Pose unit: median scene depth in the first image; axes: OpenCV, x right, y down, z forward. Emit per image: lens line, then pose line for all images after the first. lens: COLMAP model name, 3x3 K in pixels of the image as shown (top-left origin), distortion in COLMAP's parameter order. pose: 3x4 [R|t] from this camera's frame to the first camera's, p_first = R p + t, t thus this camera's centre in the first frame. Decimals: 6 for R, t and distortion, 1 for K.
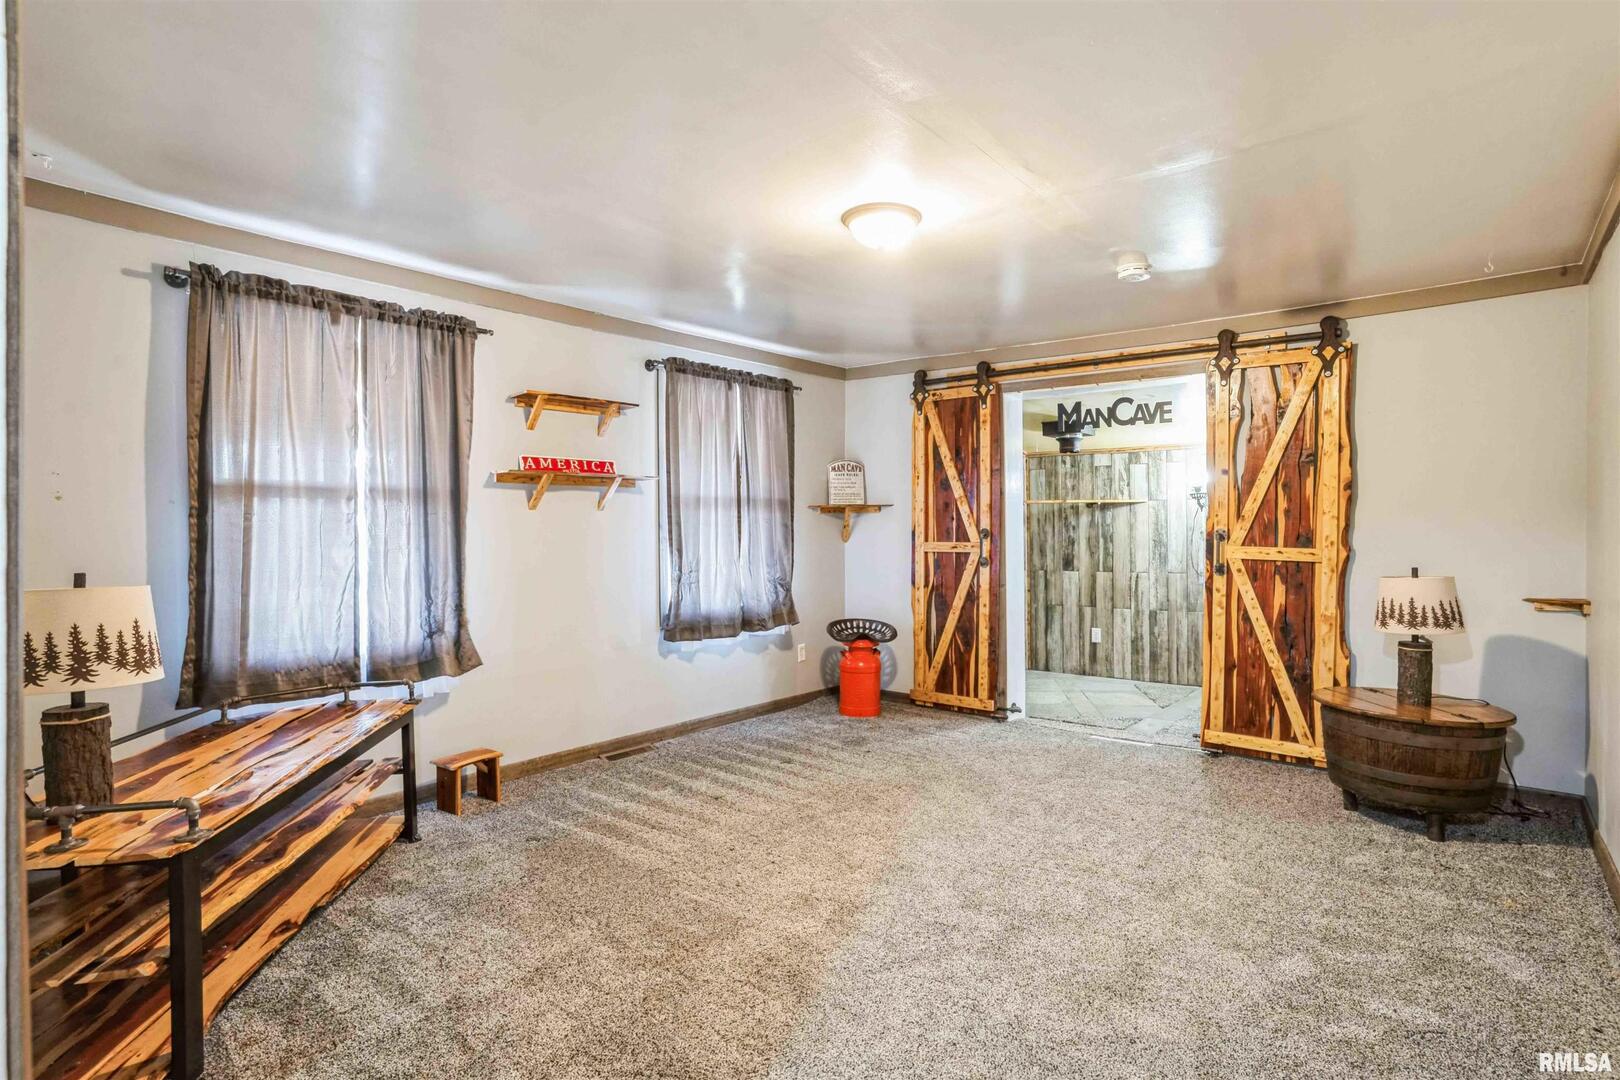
lens RADIAL K [[814.1, 0, 808.9], [0, 814.1, 533.9], [0, 0, 1]] dist [-0.066196, 0.034586]
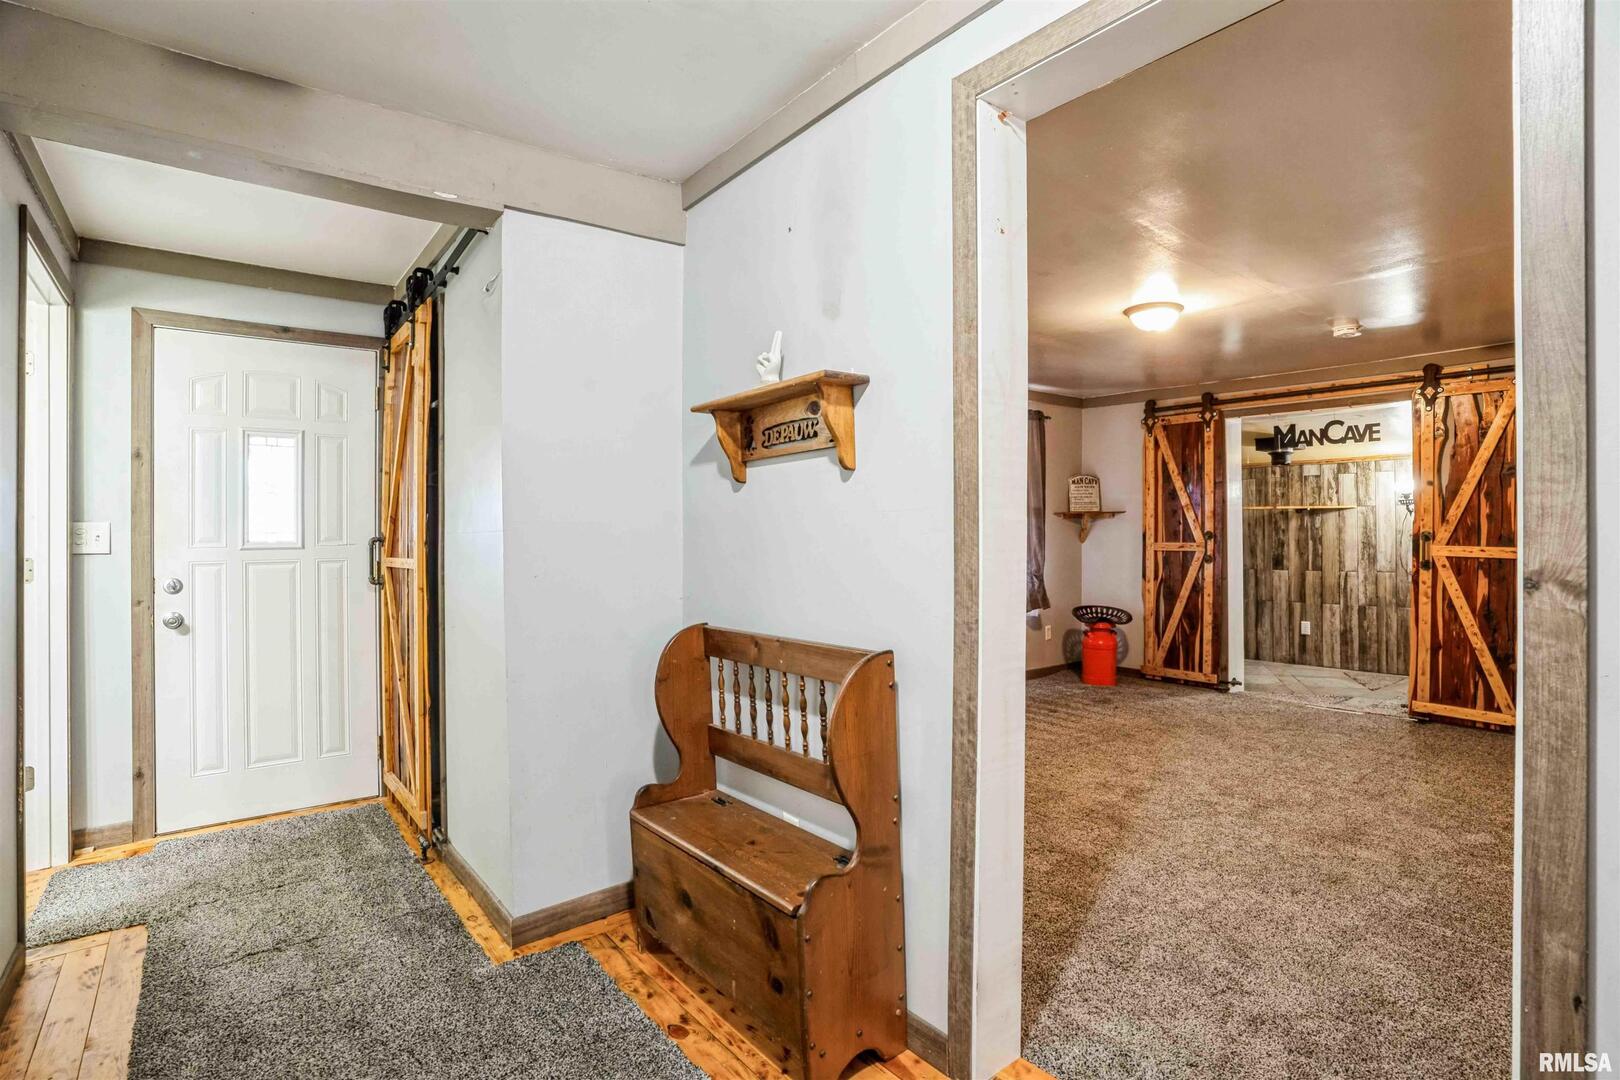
lens RADIAL K [[814.1, 0, 808.9], [0, 814.1, 533.9], [0, 0, 1]] dist [-0.066196, 0.034586]
pose [[0.979806, 0.000376, -0.199952, -0.128106], [-0.001731, 0.999977, -0.006603, 0.006463], [0.199944, 0.006816, 0.979784, -0.287615]]
